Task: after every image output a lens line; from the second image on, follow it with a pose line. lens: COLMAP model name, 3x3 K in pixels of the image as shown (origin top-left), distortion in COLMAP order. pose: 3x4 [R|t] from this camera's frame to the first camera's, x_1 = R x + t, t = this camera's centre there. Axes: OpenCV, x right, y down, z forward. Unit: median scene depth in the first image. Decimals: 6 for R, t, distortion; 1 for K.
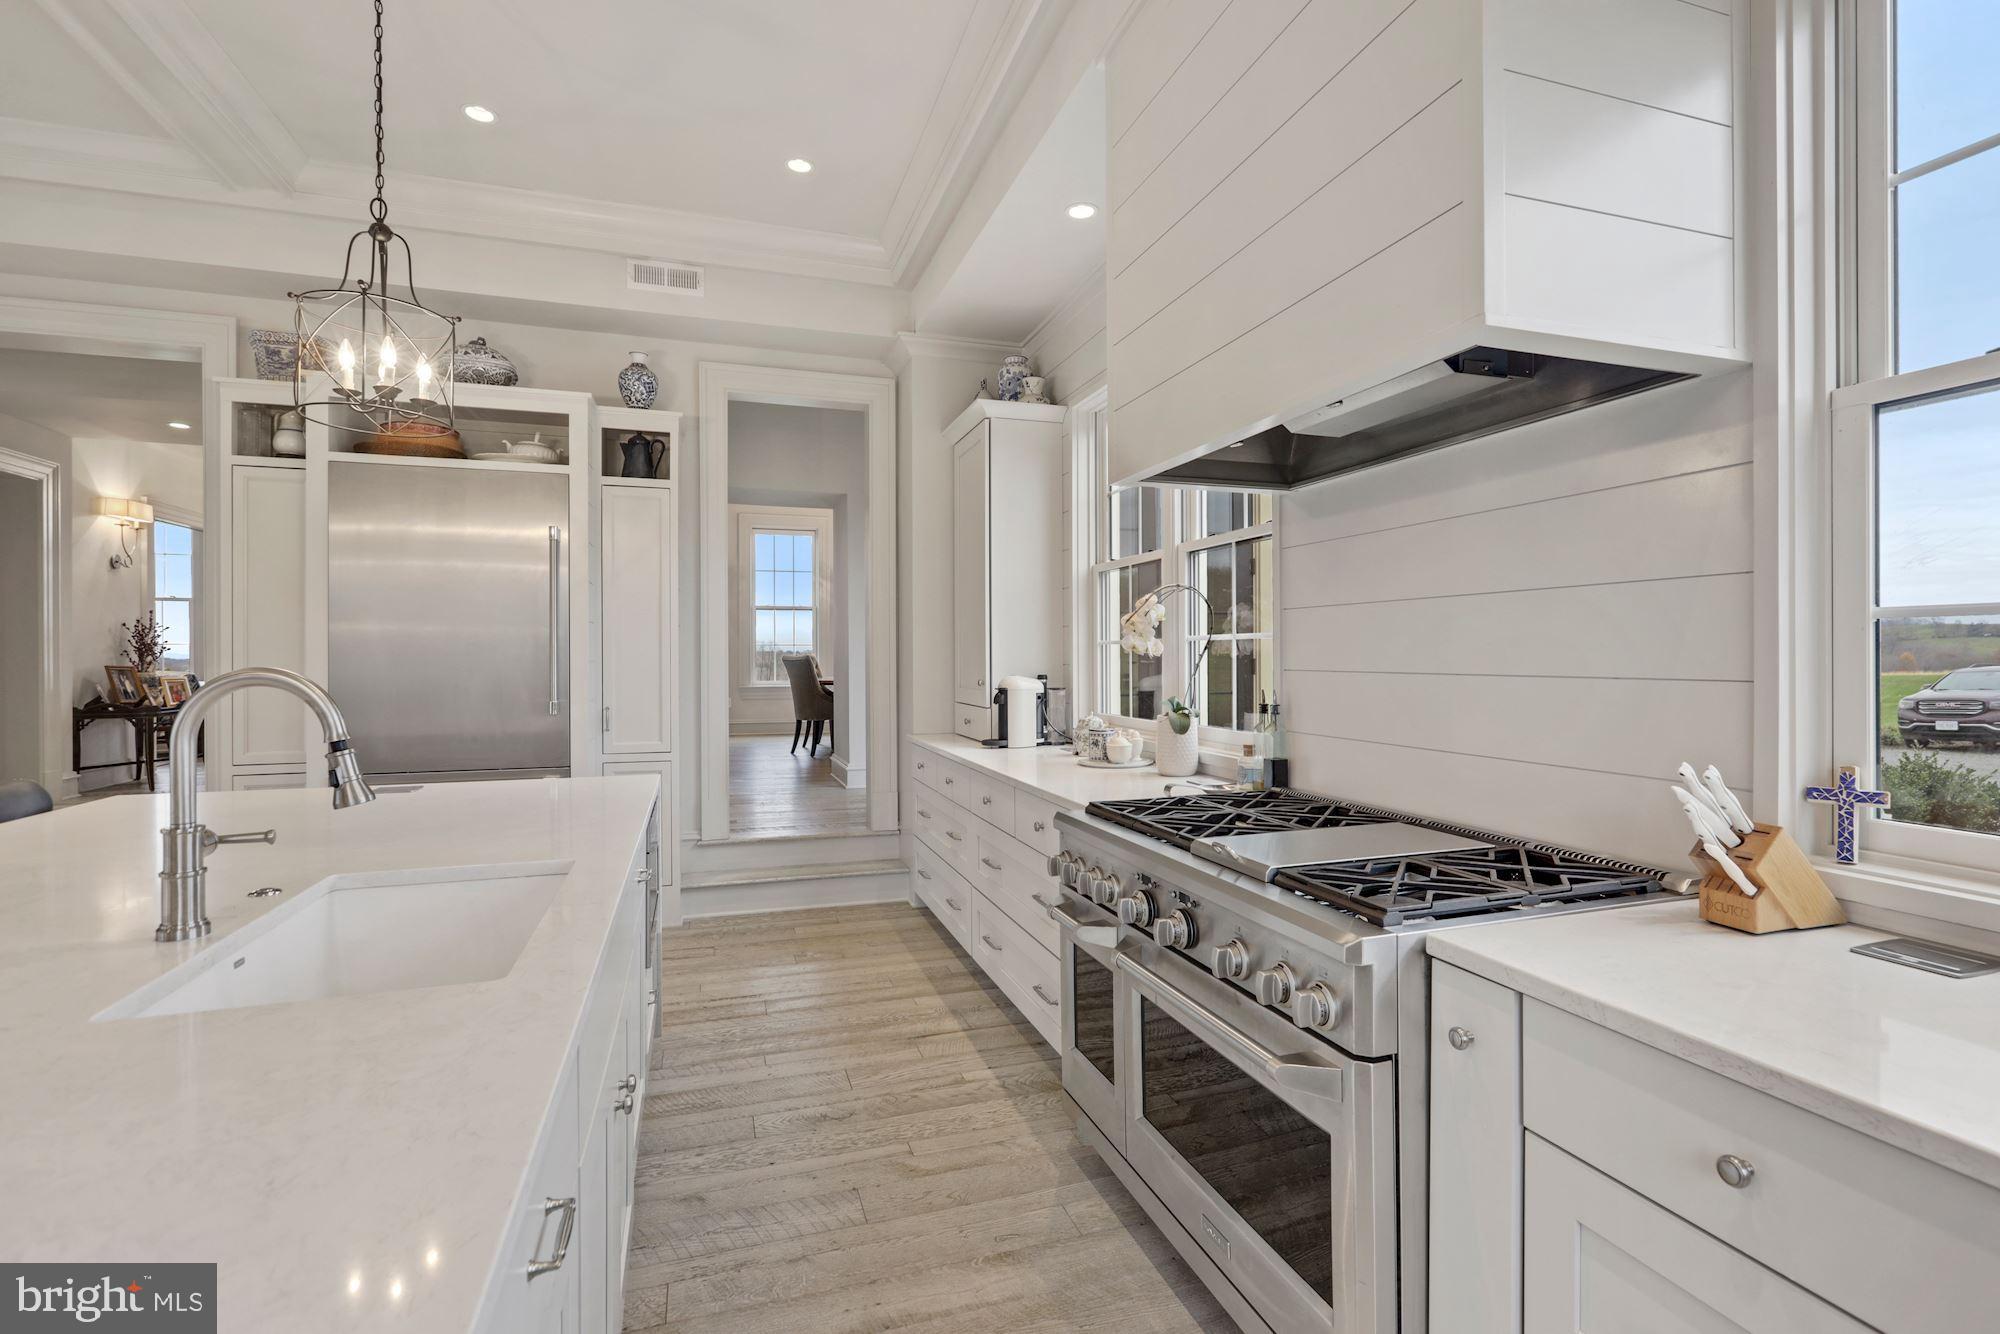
lens RADIAL K [[924.7, 0, 1010.4], [0, 924.7, 661.2], [0, 0, 1]] dist [-0.001455, 0.000466]
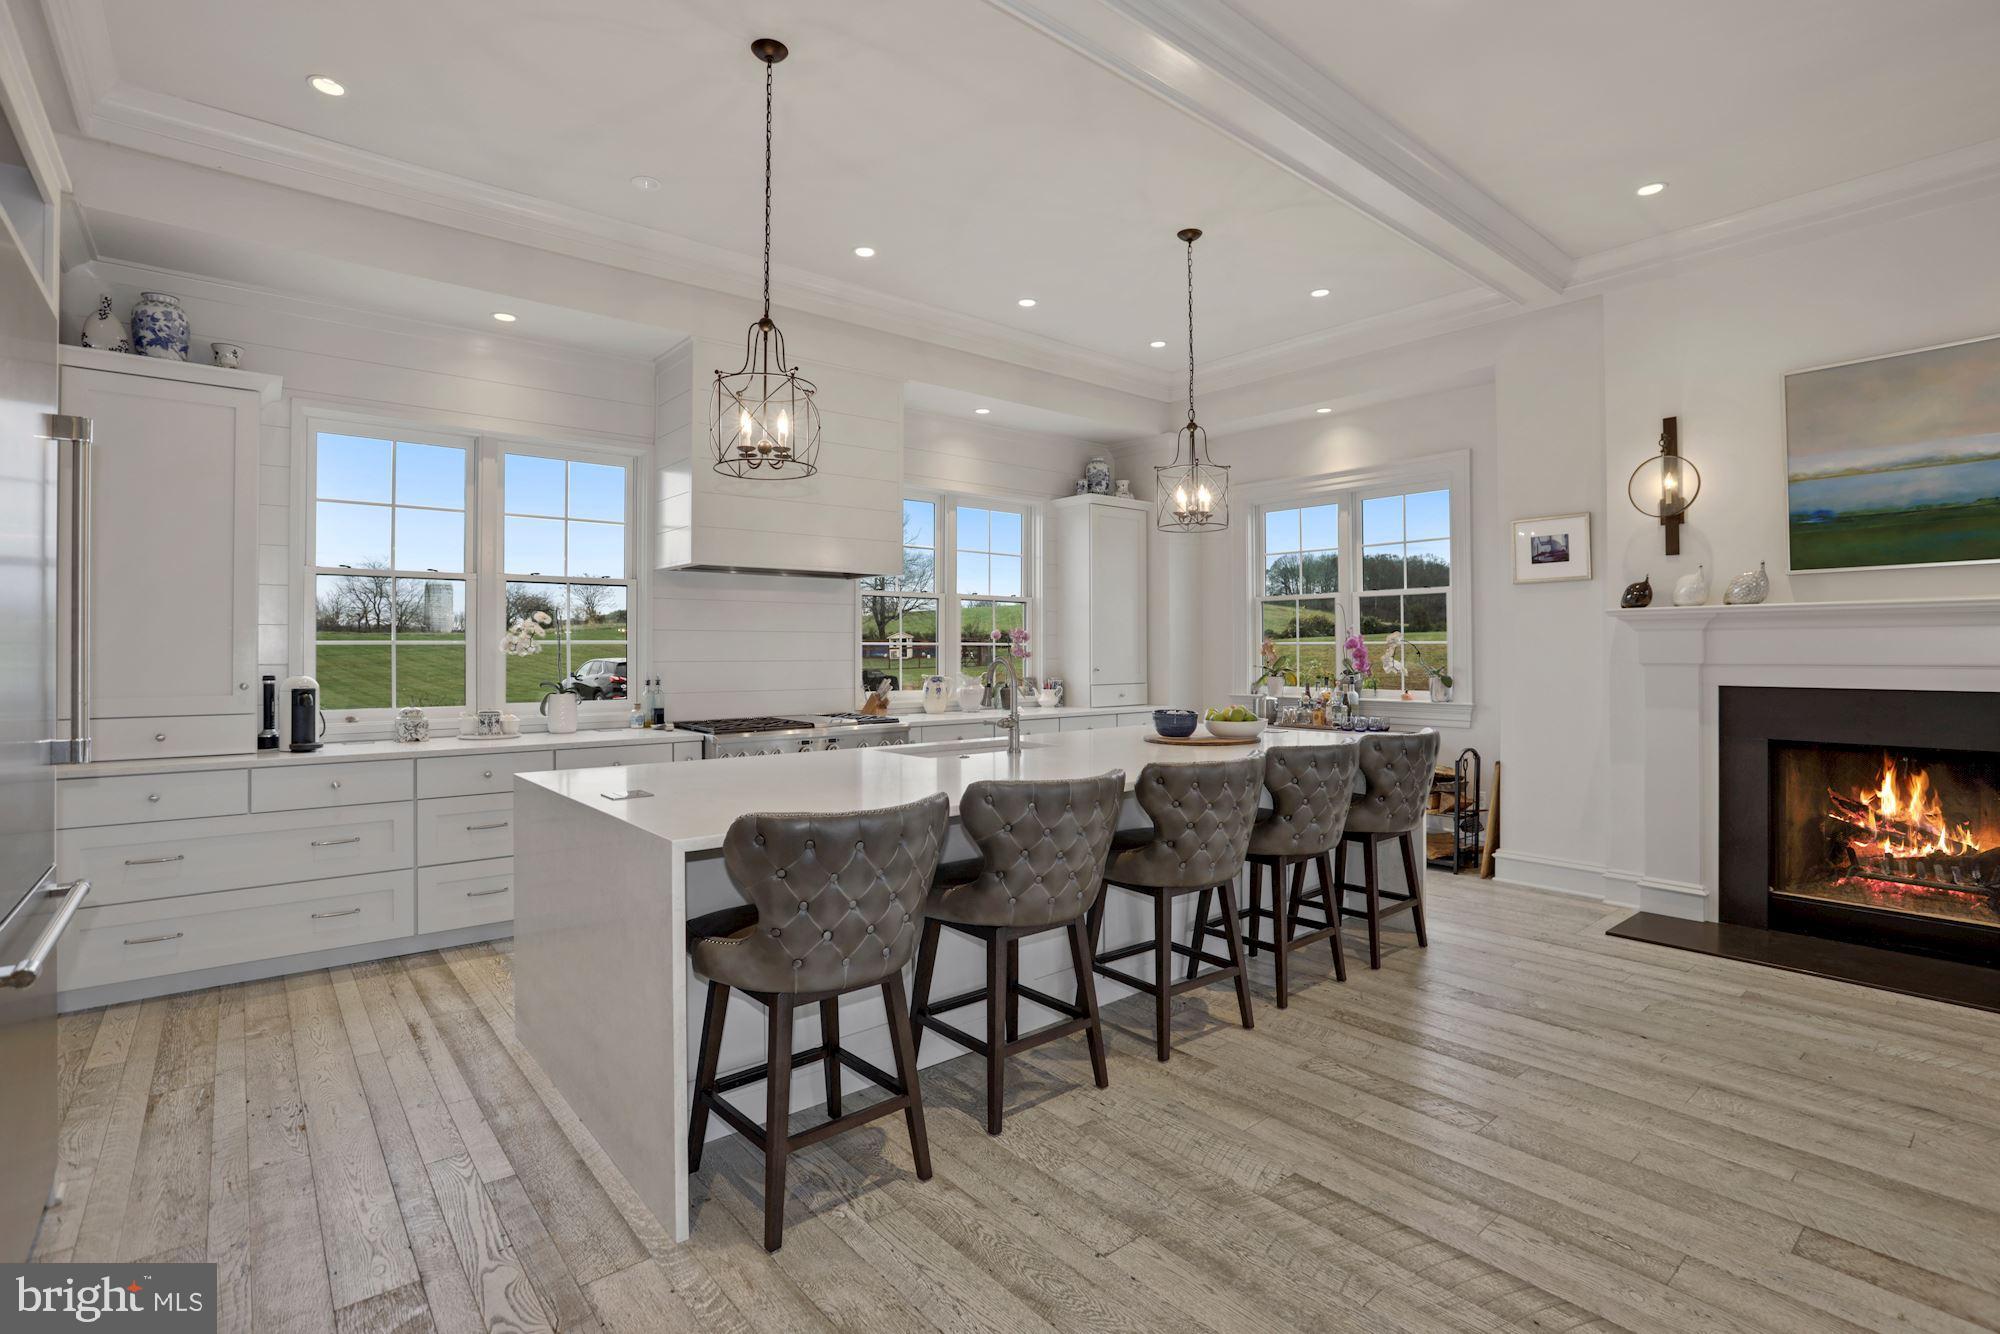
lens RADIAL K [[944.5, 0, 1017.7], [0, 944.5, 642.0], [0, 0, 1]] dist [-0.049171, 0.018109]
pose [[-0.369237, 0.011923, 0.929259, -1.175574], [0.007775, 0.999922, -0.009740, -0.004447], [-0.929303, 0.003629, -0.369301, 0.673558]]
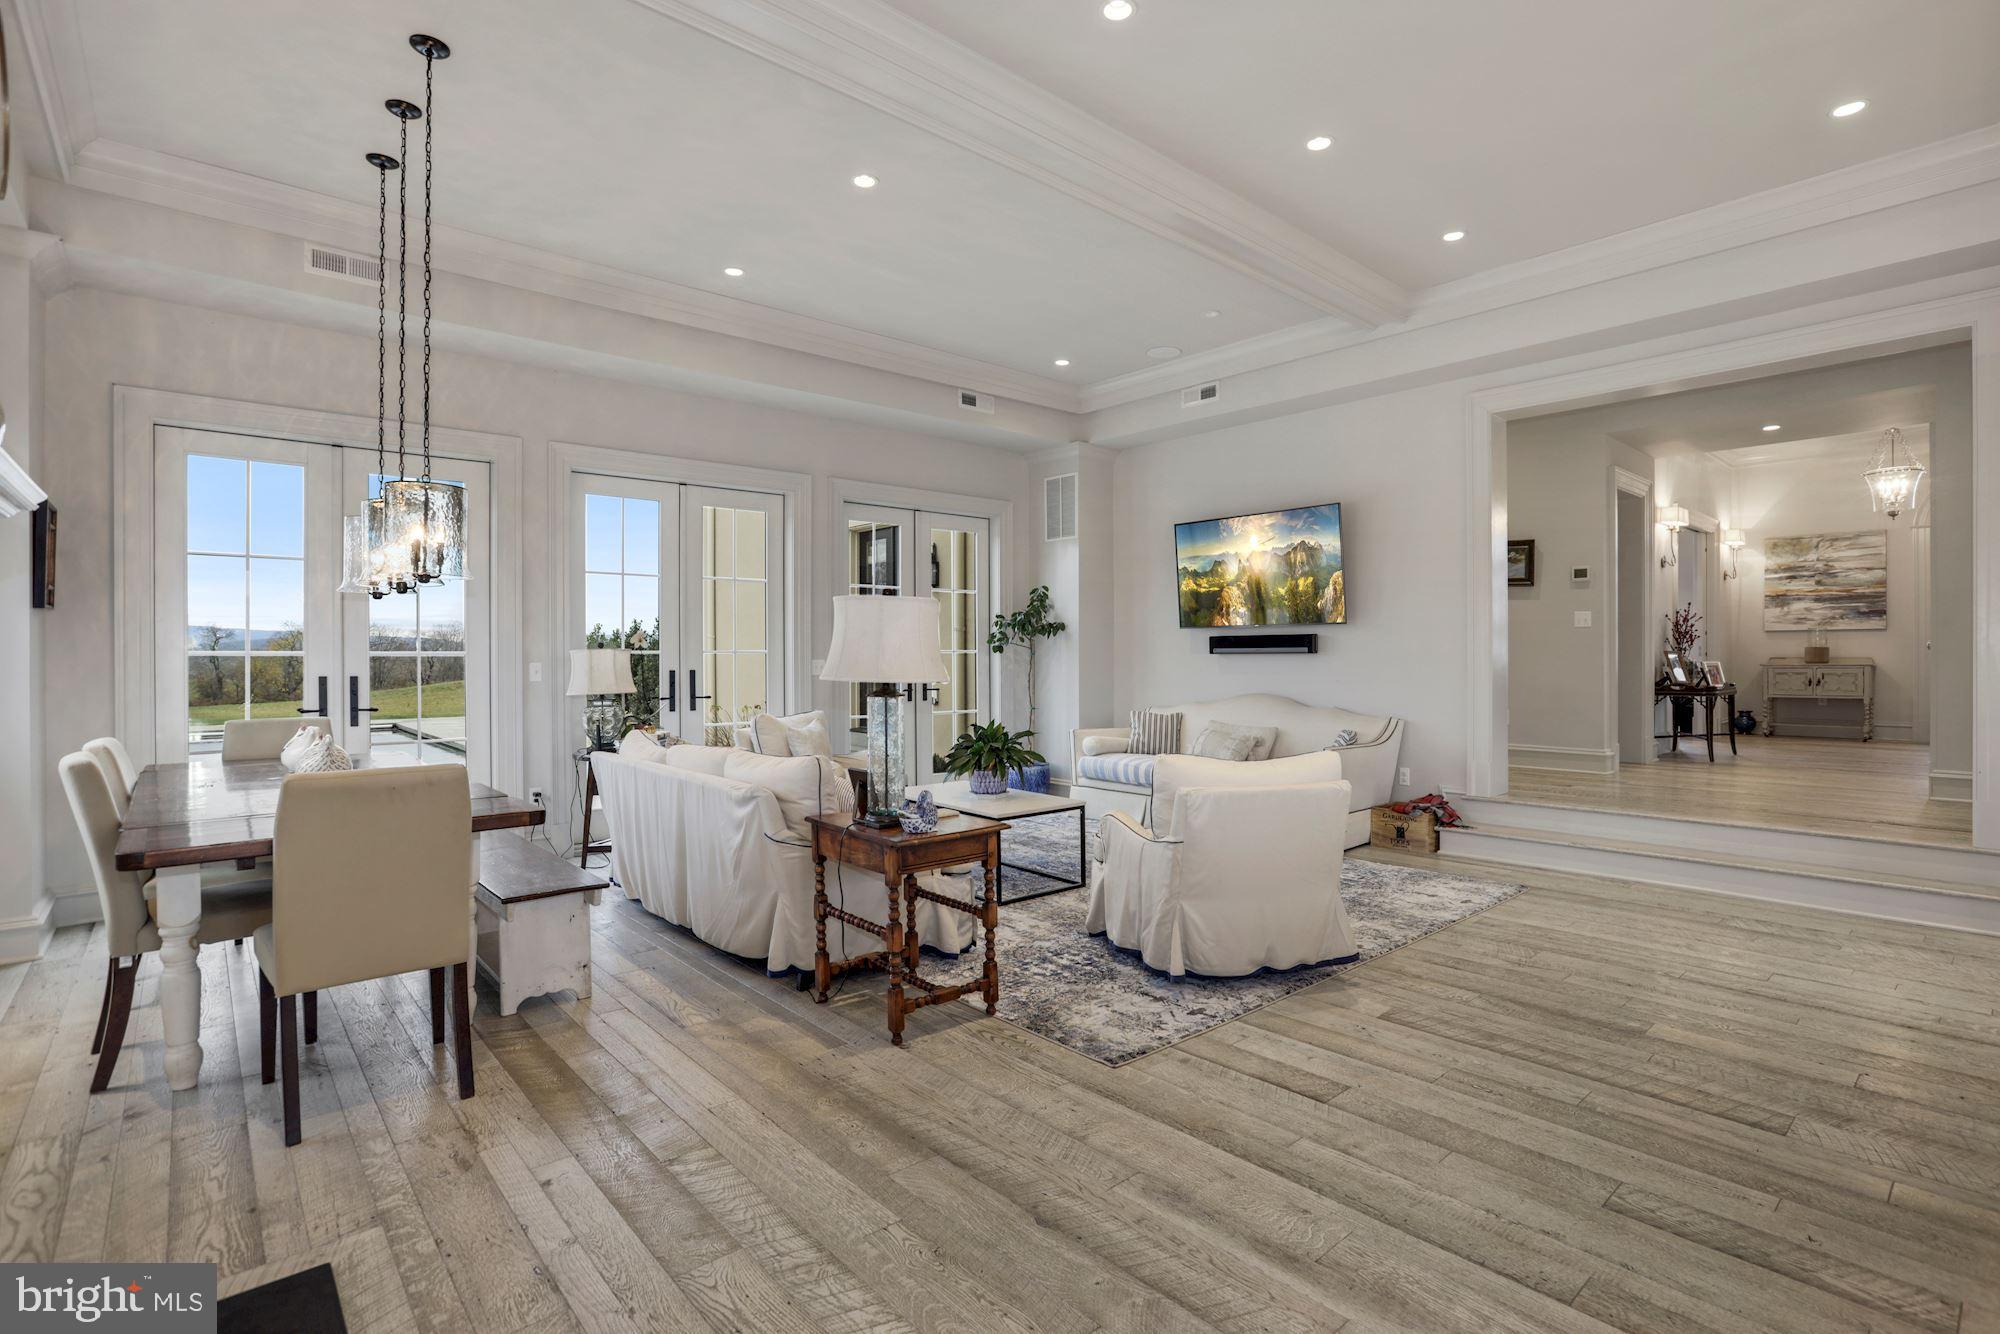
lens RADIAL K [[955.1, 0, 1020.9], [0, 955.1, 660.3], [0, 0, 1]] dist [-0.053759, 0.025097]
pose [[0.395209, 0.005098, -0.918577, -0.367343], [-0.001986, 0.999987, 0.004695, 0.021640], [0.918589, -0.000031, 0.395214, -0.353205]]
